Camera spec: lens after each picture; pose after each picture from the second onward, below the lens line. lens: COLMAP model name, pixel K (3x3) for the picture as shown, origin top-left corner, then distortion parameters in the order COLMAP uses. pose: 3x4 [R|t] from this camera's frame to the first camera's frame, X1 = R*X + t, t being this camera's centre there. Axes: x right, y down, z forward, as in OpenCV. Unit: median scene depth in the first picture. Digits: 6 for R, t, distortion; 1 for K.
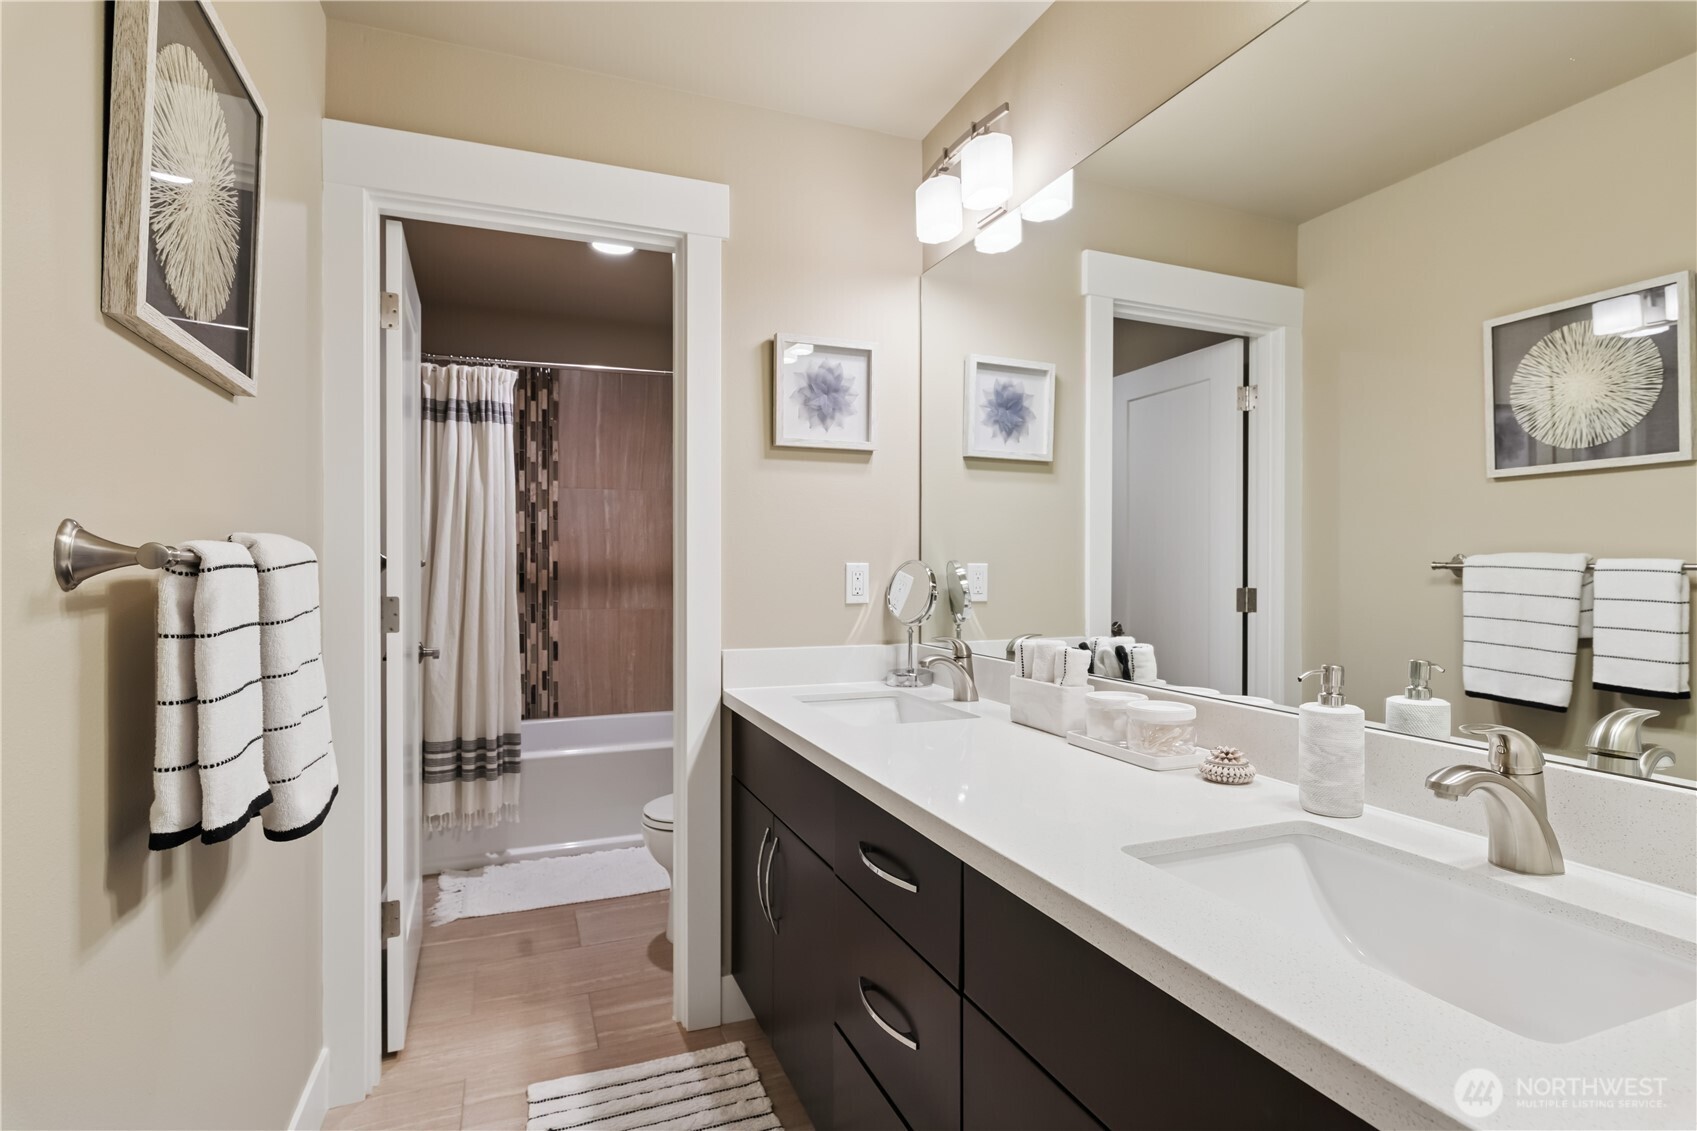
lens RADIAL K [[866.9, 0, 847.0], [0, 866.9, 563.5], [0, 0, 1]] dist [0.003758, 0.002480]
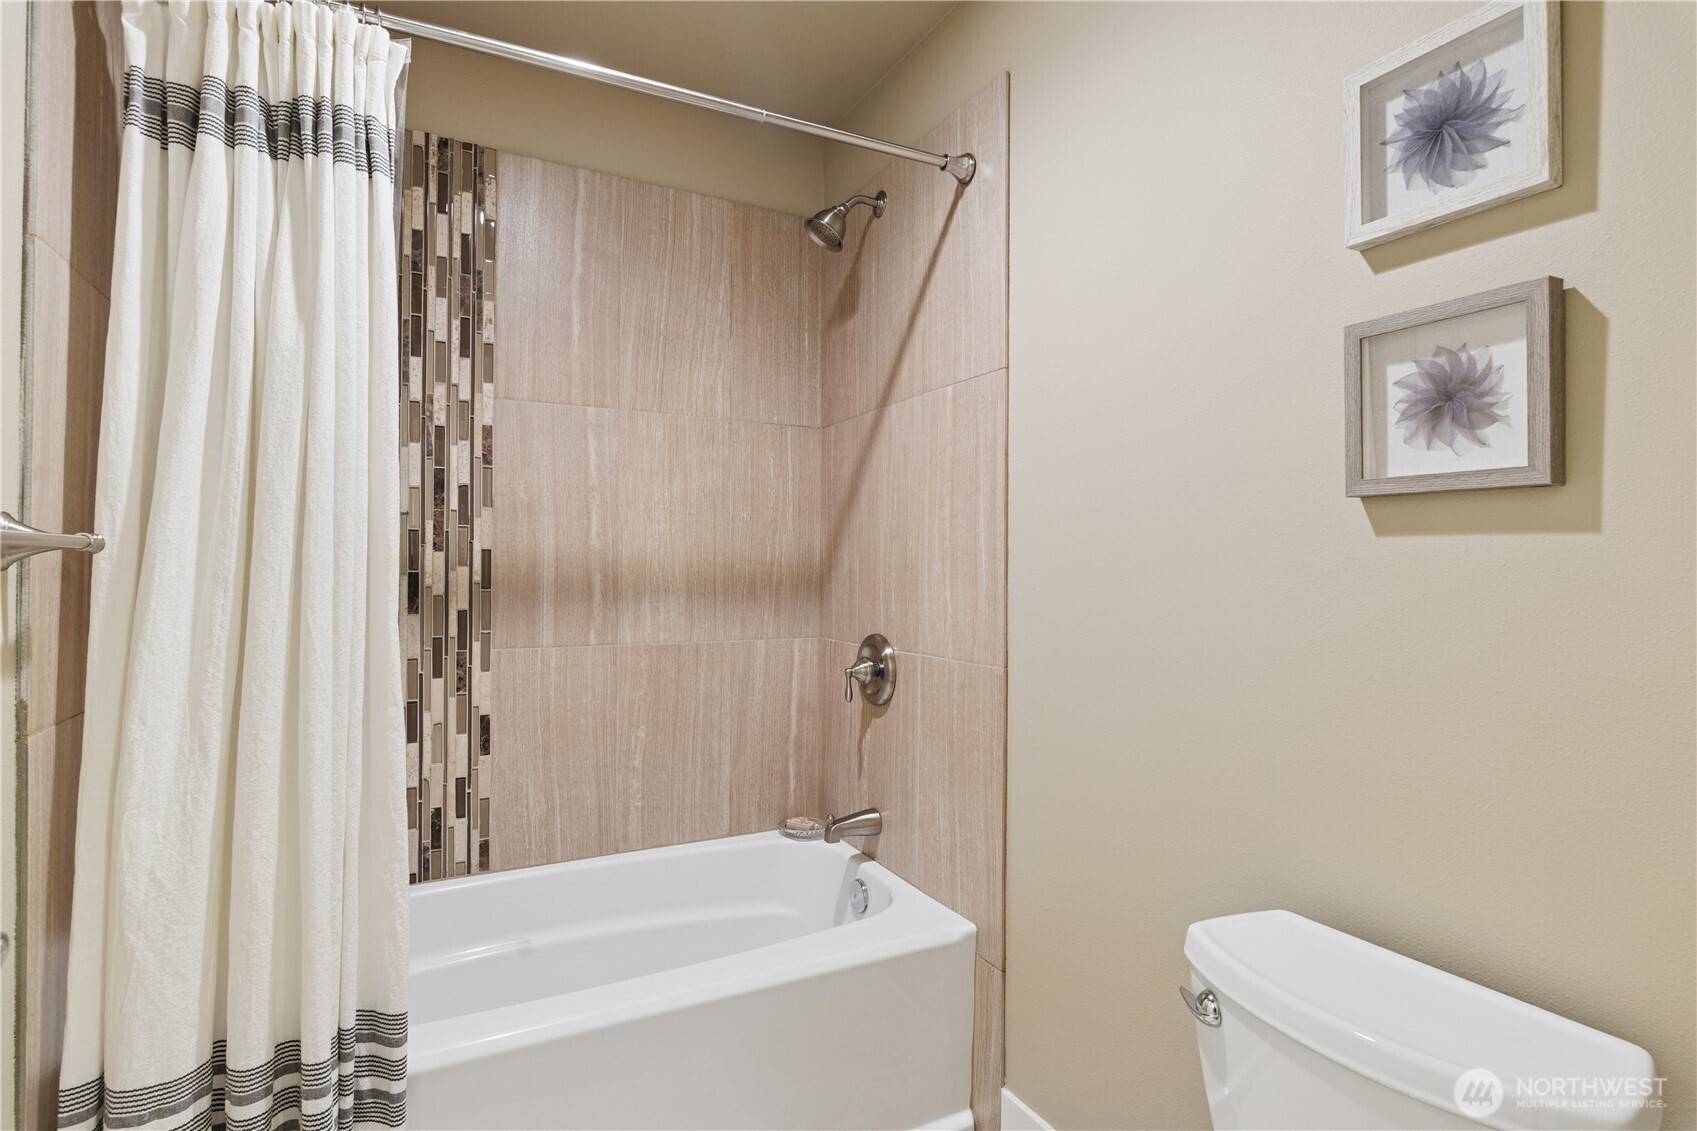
lens RADIAL K [[866.9, 0, 853.2], [0, 866.9, 558.2], [0, 0, 1]] dist [0.003758, 0.002480]
pose [[0.993343, 0.006458, 0.115016, -0.189365], [-0.005288, 0.999931, -0.010477, 0.006502], [-0.115076, 0.009799, 0.993308, 0.497903]]
